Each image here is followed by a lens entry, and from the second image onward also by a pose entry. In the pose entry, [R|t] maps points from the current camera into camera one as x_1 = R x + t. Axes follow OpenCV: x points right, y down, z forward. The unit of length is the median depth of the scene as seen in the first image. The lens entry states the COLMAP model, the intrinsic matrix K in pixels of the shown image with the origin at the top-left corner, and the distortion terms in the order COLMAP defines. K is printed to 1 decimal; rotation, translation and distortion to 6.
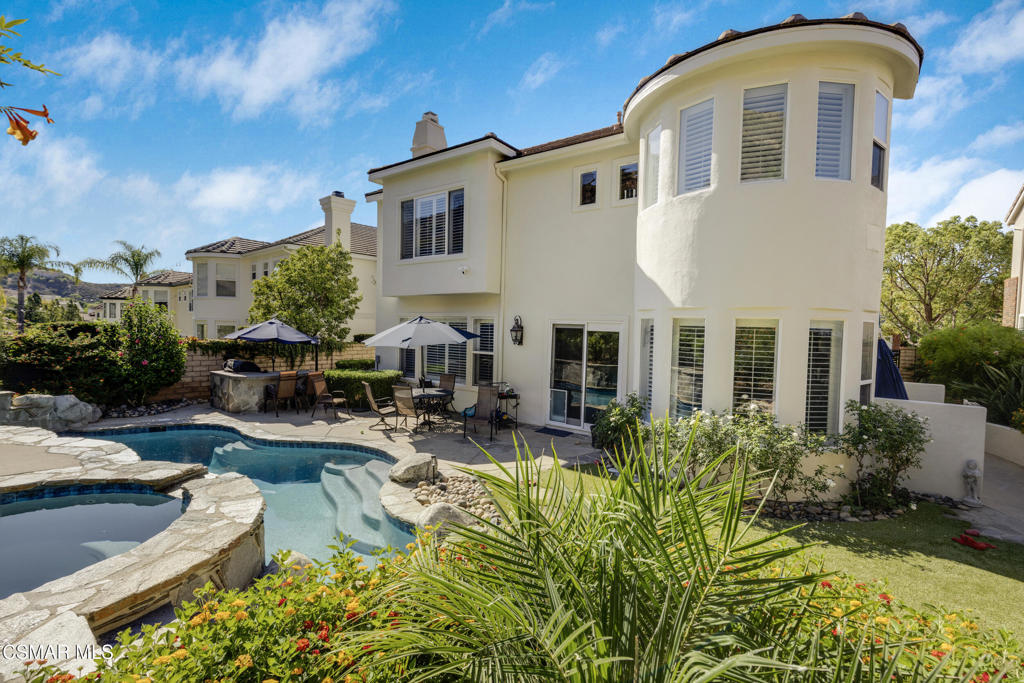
lens RADIAL K [[458.4, 0, 514.6], [0, 458.4, 349.5], [0, 0, 1]] dist [0.001043, 0.000928]
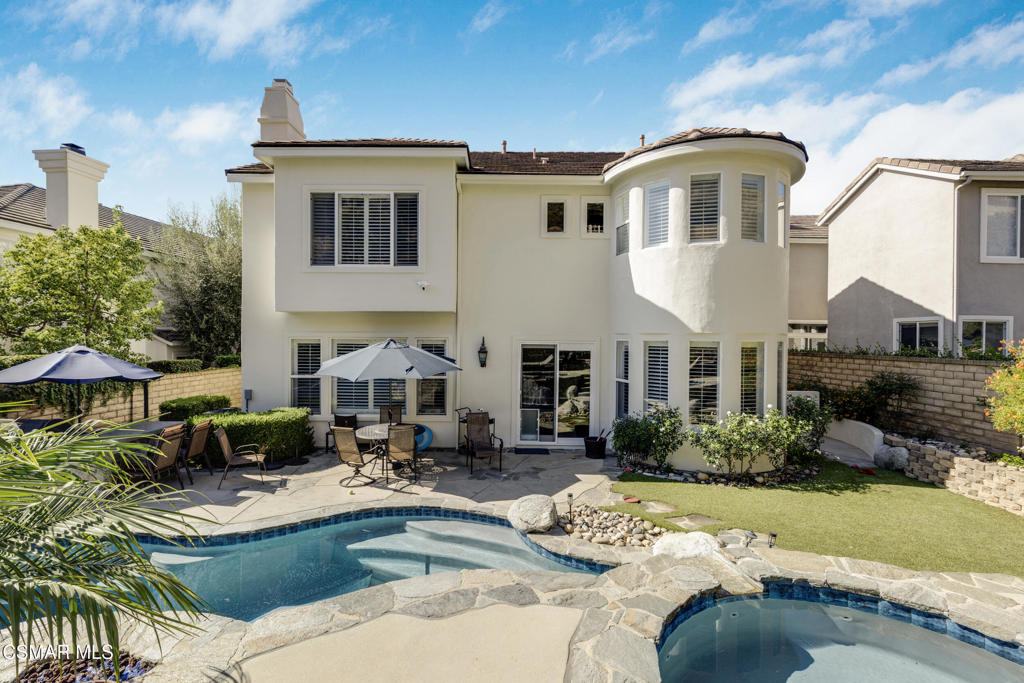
lens RADIAL K [[458.4, 0, 514.6], [0, 458.4, 349.5], [0, 0, 1]] dist [0.001043, 0.000928]
pose [[0.804883, -0.033063, 0.592511, -0.534354], [0.042325, 0.999102, -0.001744, -0.044422], [-0.591922, 0.026482, 0.805560, 0.197777]]
